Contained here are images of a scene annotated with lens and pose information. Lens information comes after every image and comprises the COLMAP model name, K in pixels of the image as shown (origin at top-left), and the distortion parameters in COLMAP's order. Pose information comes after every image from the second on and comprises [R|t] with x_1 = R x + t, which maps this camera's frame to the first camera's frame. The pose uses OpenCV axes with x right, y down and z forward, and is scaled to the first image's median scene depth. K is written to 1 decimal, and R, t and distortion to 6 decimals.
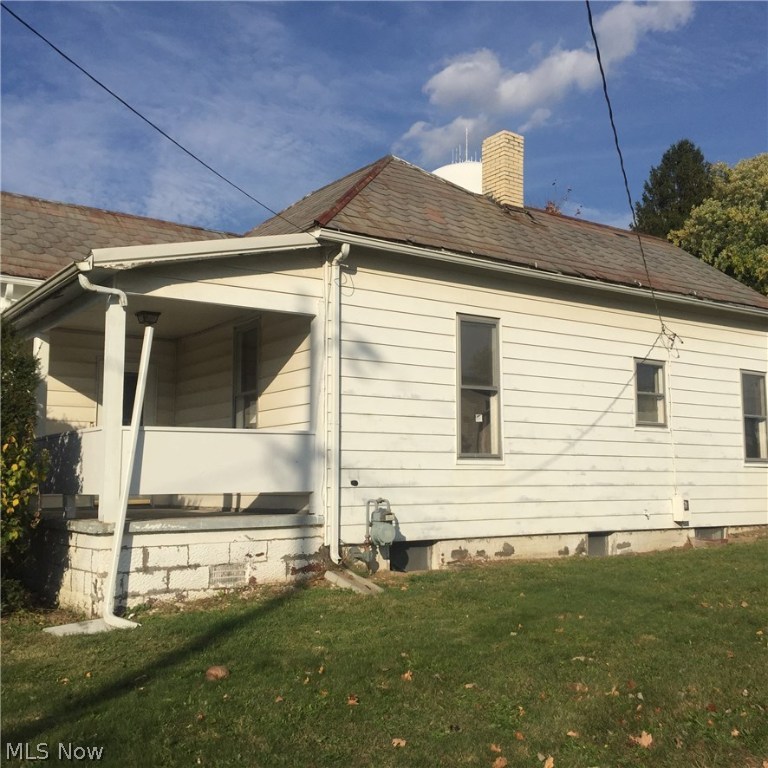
lens RADIAL K [[879.6, 0, 383.0], [0, 879.6, 403.4], [0, 0, 1]] dist [0.022220, -0.032875]
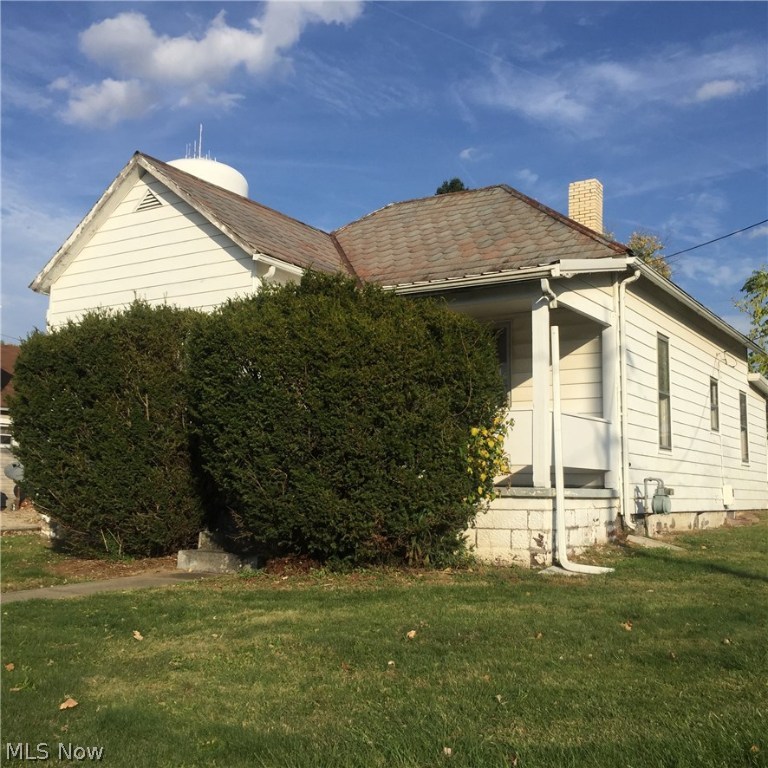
lens RADIAL K [[911.4, 0, 384.0], [0, 911.4, 384.0], [0, 0, 1]] dist [0.013881, 0.000844]
pose [[0.917785, 0.066801, 0.391419, -0.800226], [-0.056552, 0.997689, -0.037668, 0.043420], [-0.393031, 0.012435, 0.919441, -0.035059]]
